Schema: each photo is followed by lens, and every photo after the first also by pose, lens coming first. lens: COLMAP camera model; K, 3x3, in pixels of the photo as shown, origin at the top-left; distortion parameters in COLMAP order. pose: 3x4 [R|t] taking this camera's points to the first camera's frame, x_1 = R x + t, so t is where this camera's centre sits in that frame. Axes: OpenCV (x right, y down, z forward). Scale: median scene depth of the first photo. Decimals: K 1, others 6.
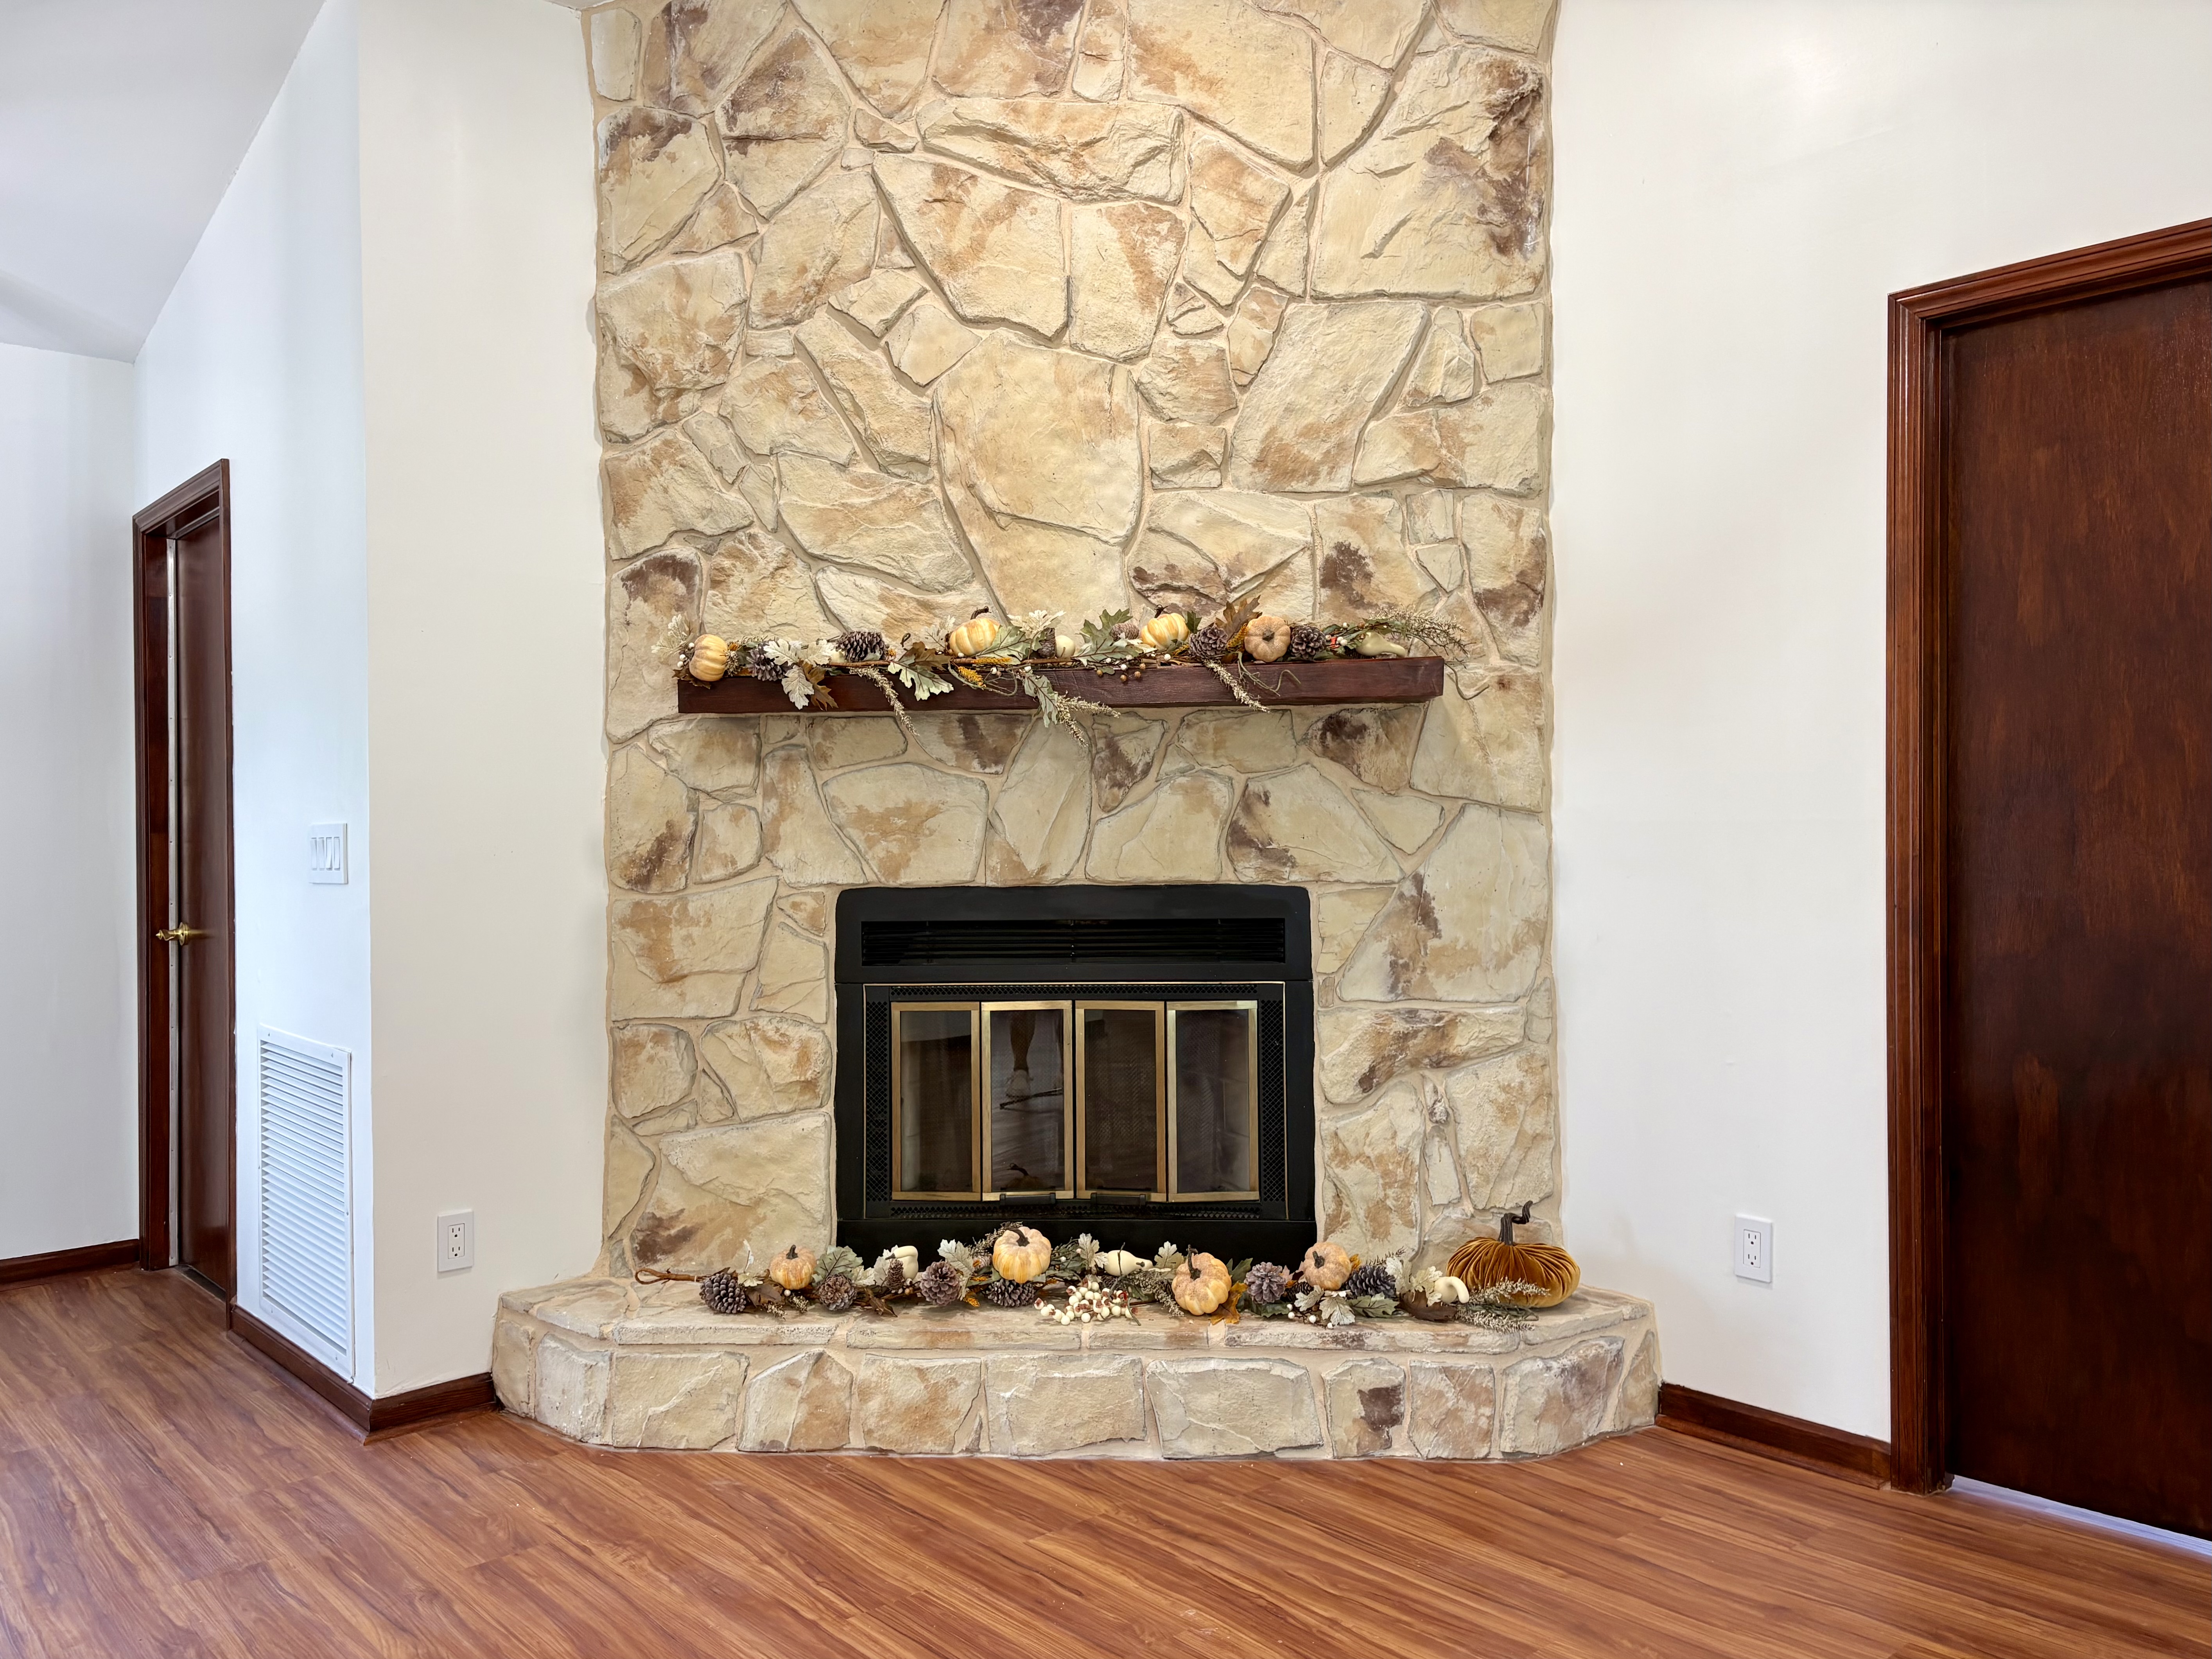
lens RADIAL K [[1687.1, 0, 1106.0], [0, 1687.1, 829.5], [0, 0, 1]] dist [0.041790, -0.000639]
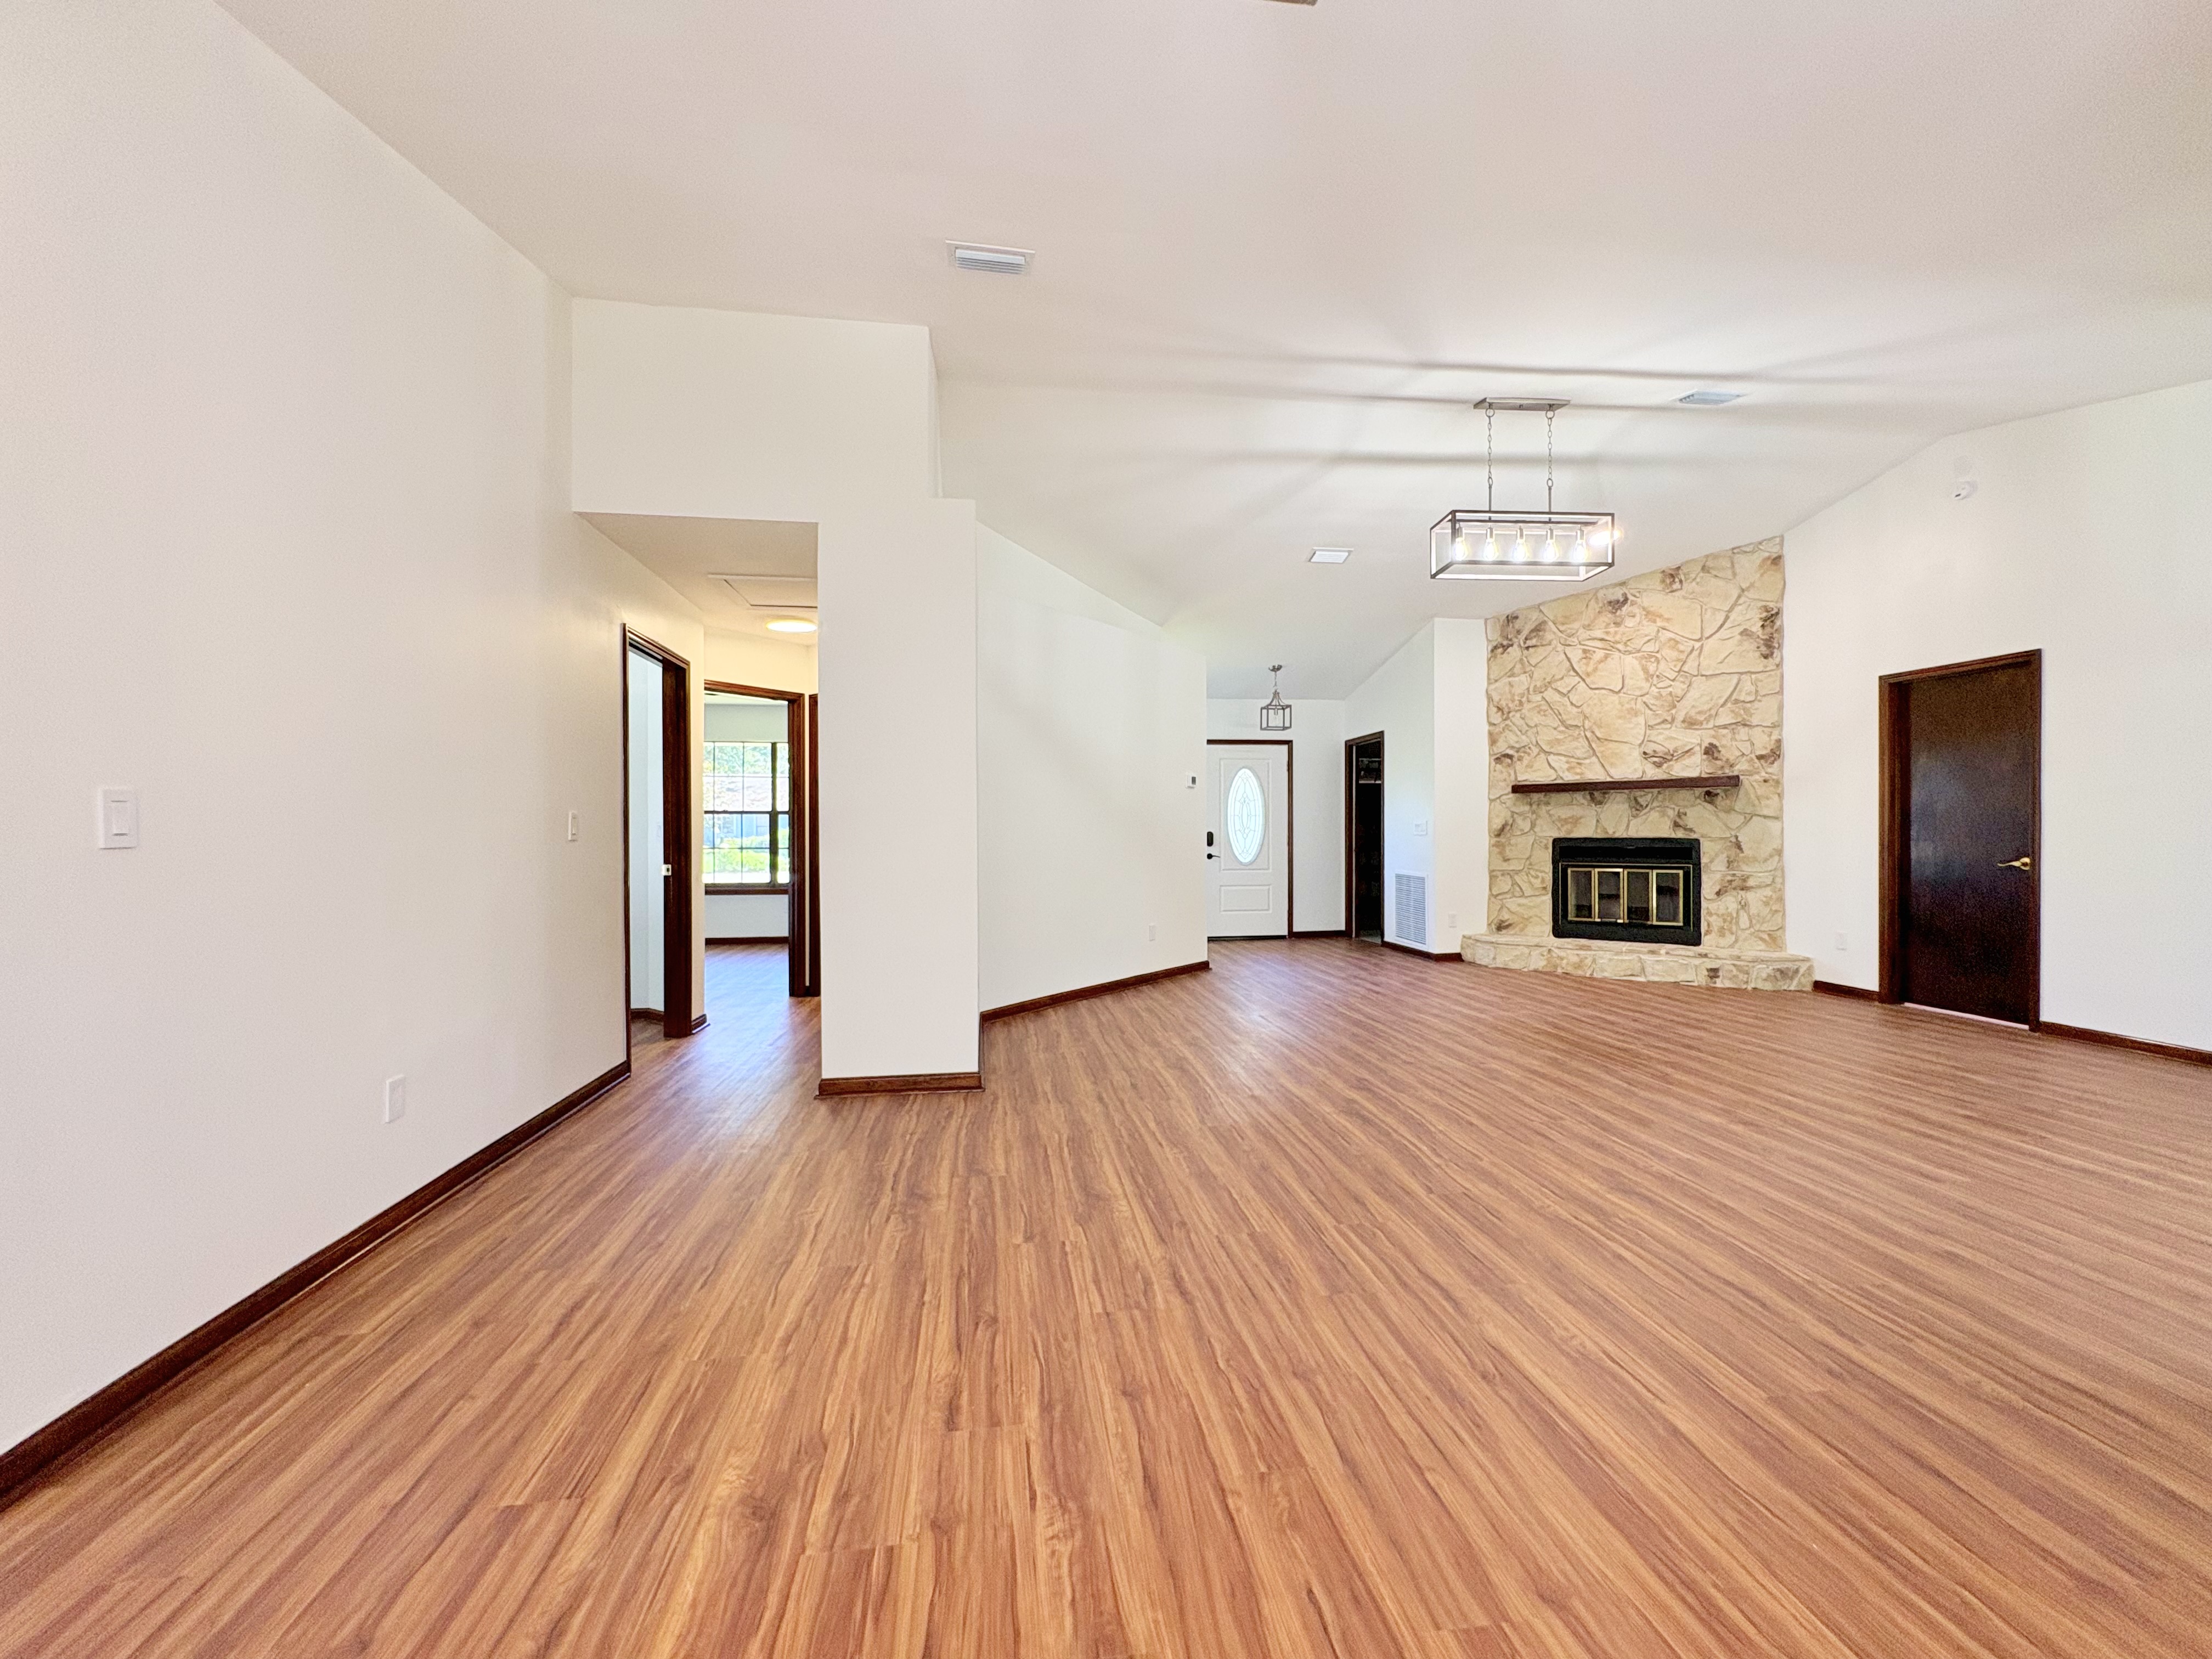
lens RADIAL K [[881.6, 0, 1106.0], [0, 881.6, 829.5], [0, 0, 1]] dist [-0.000764, 0.000011]
pose [[0.830452, 0.005799, -0.557060, 0.116197], [-0.004670, 0.999983, 0.003448, 0.014136], [0.557070, -0.000262, 0.830465, -1.261009]]
